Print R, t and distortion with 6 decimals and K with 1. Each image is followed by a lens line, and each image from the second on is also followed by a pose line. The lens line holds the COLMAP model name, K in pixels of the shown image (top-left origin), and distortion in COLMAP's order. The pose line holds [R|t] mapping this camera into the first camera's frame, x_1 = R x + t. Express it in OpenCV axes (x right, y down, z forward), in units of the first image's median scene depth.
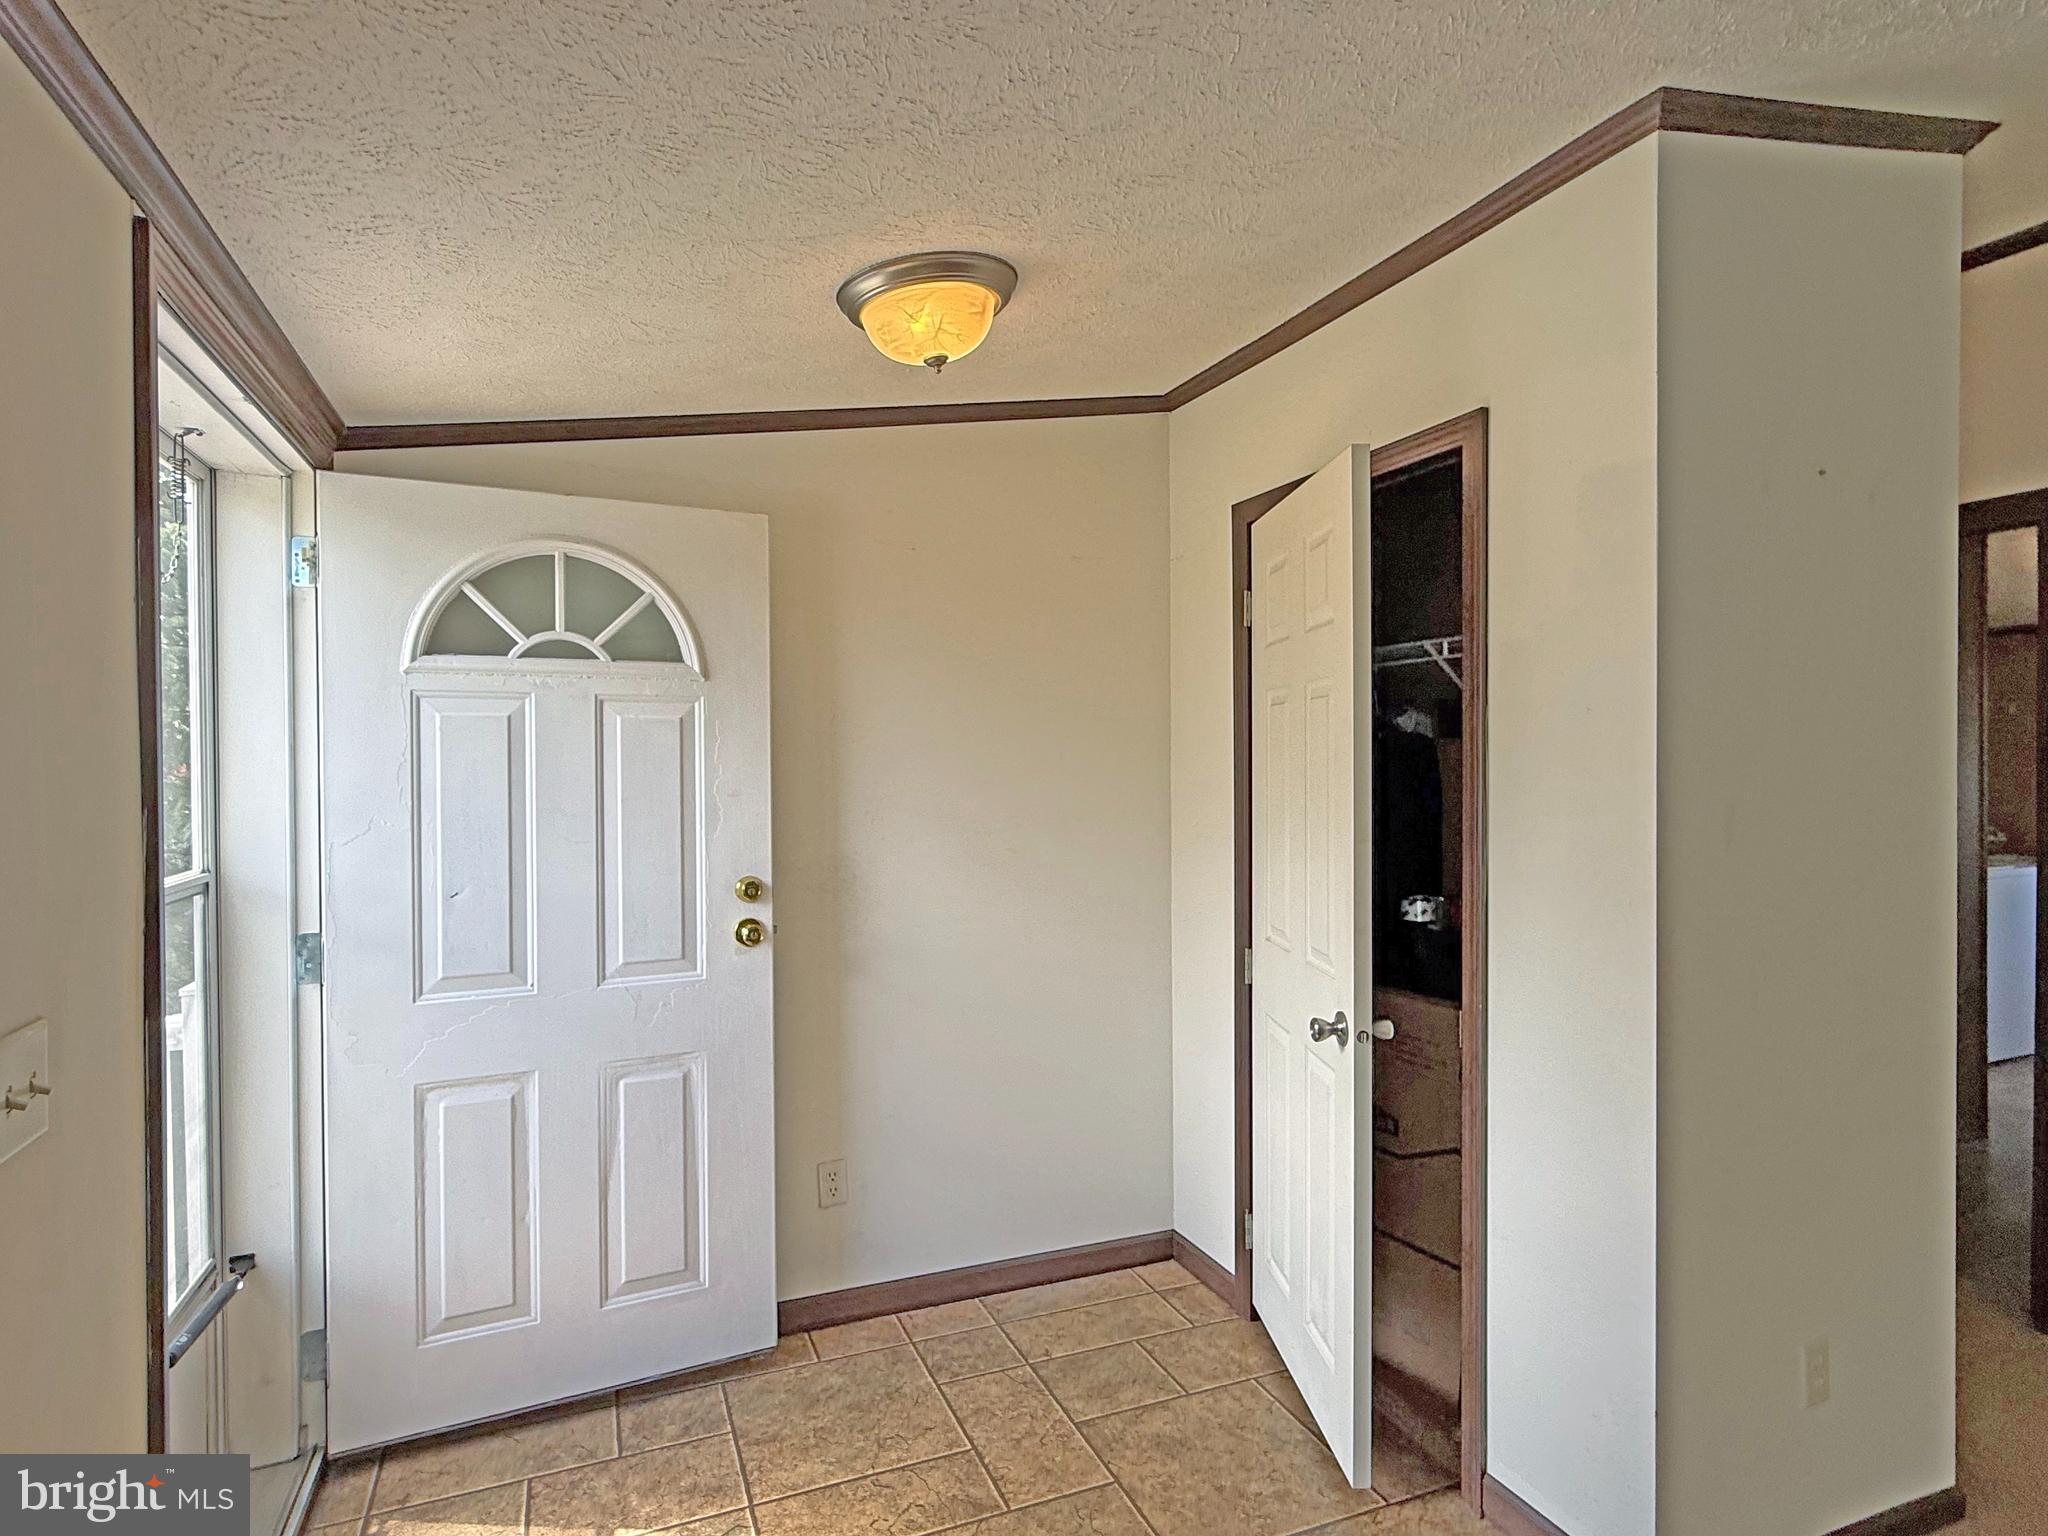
lens RADIAL K [[1112.7, 0, 1024.0], [0, 1112.7, 768.0], [0, 0, 1]] dist [0.000316, -0.000004]
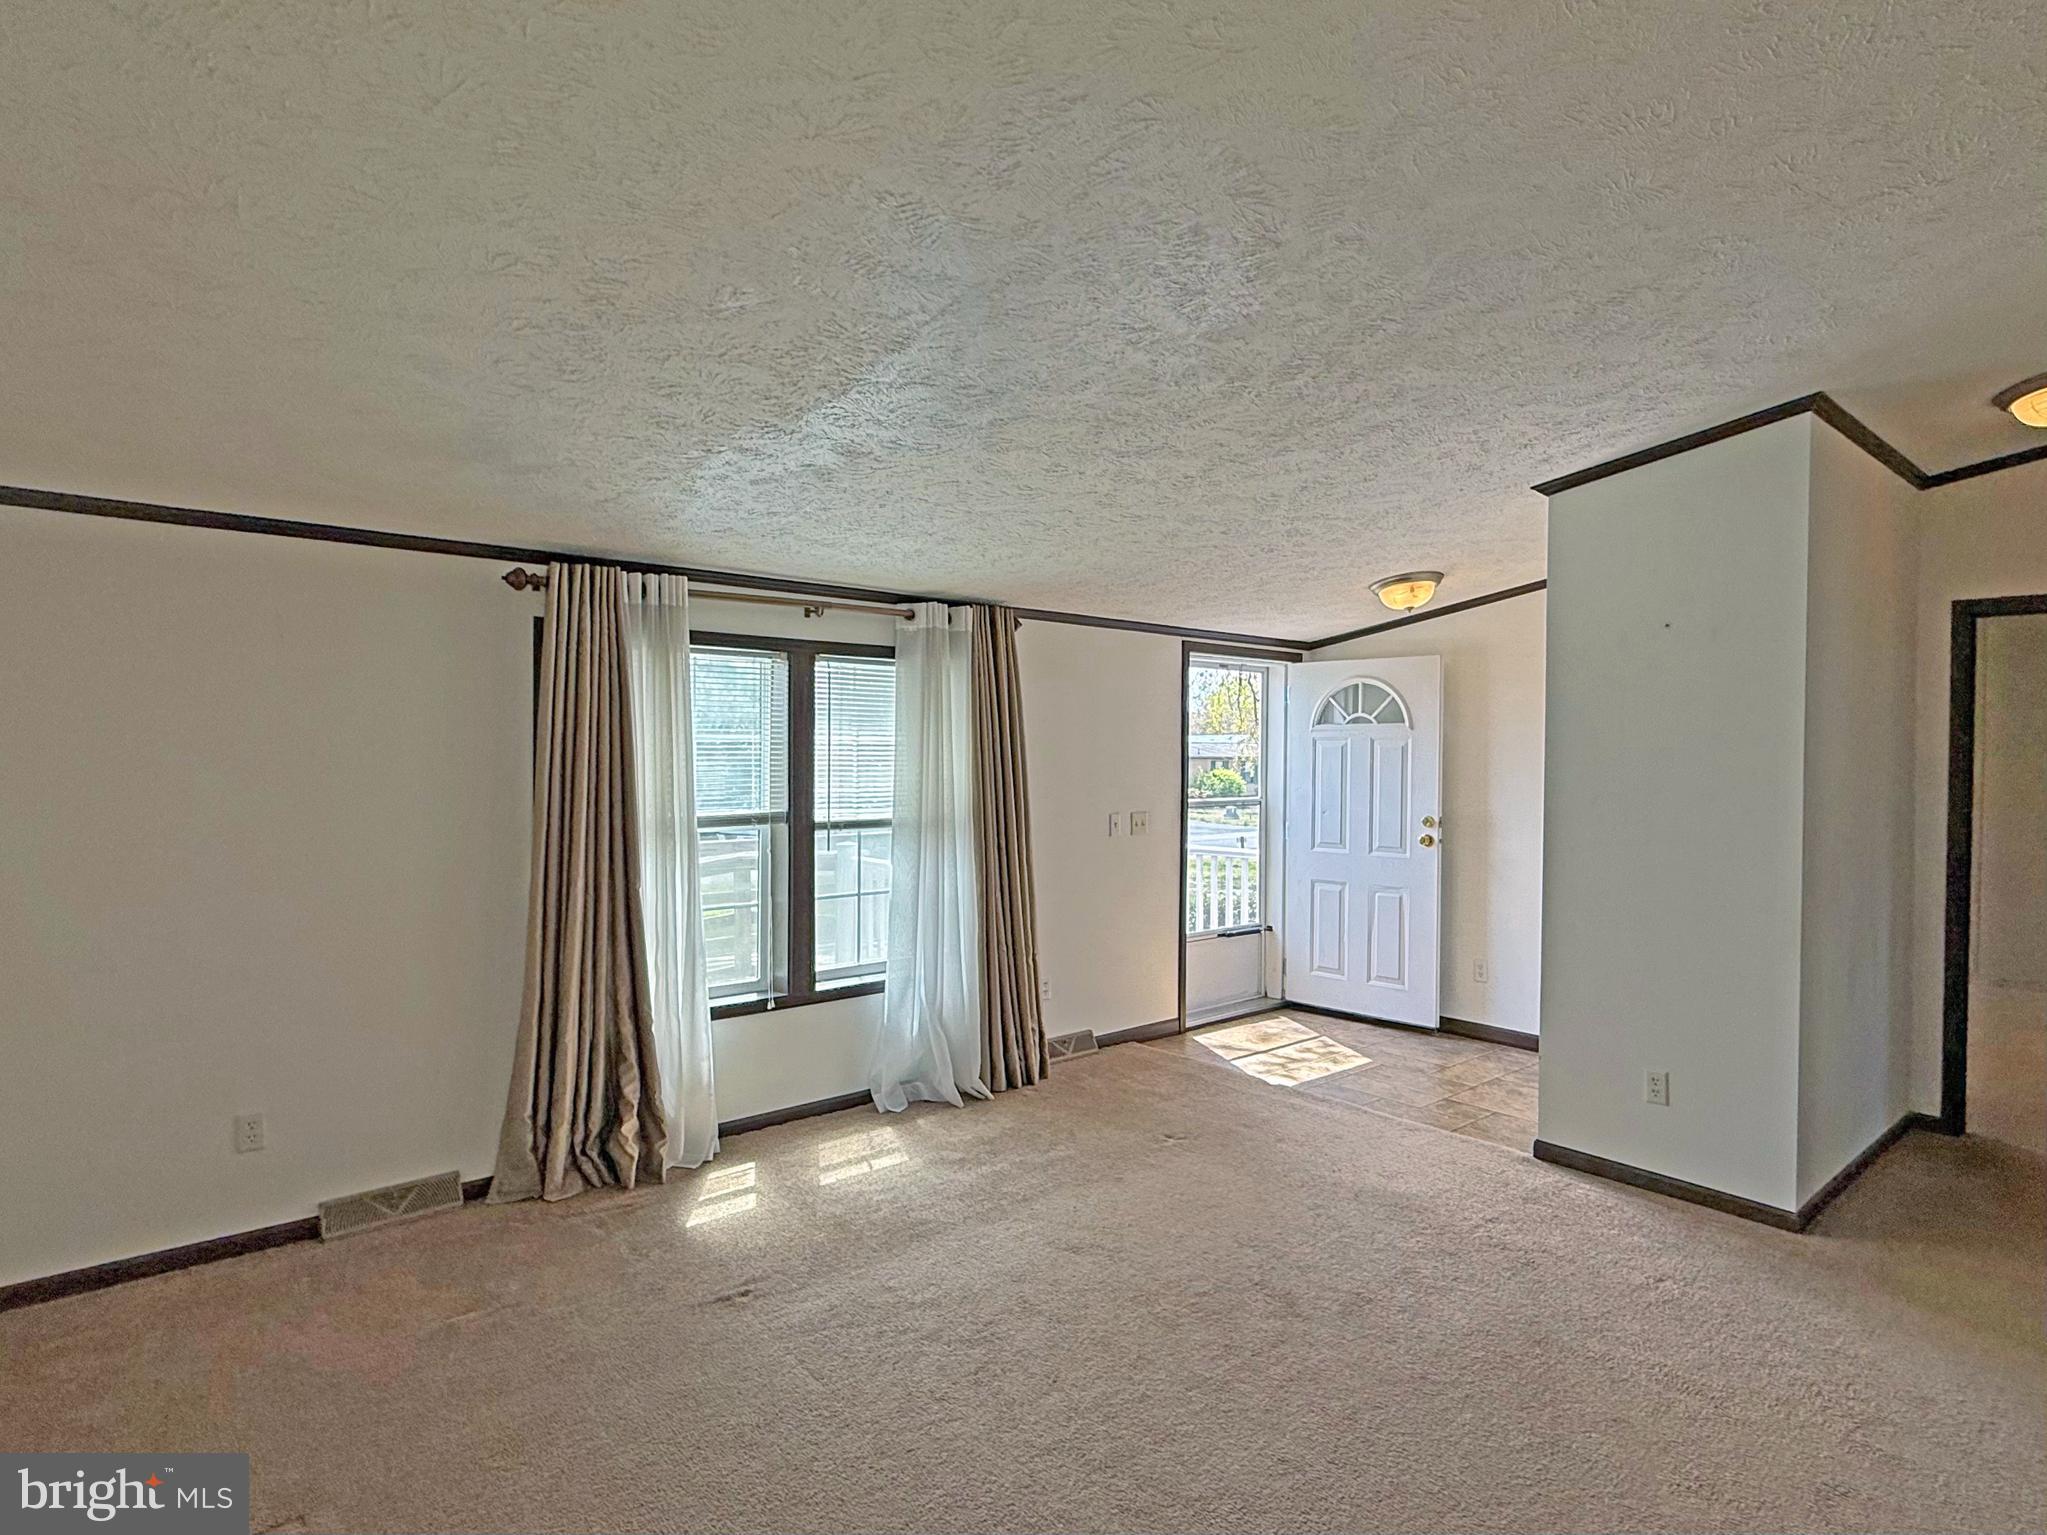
lens RADIAL K [[1086.2, 0, 1023.5], [0, 1086.2, 767.5], [0, 0, 1]] dist [0.000009, -0.000012]
pose [[0.321017, 0.022403, -0.946808, 1.675196], [-0.017931, 0.999685, 0.017574, -0.027361], [0.946904, 0.011336, 0.321318, -0.525229]]
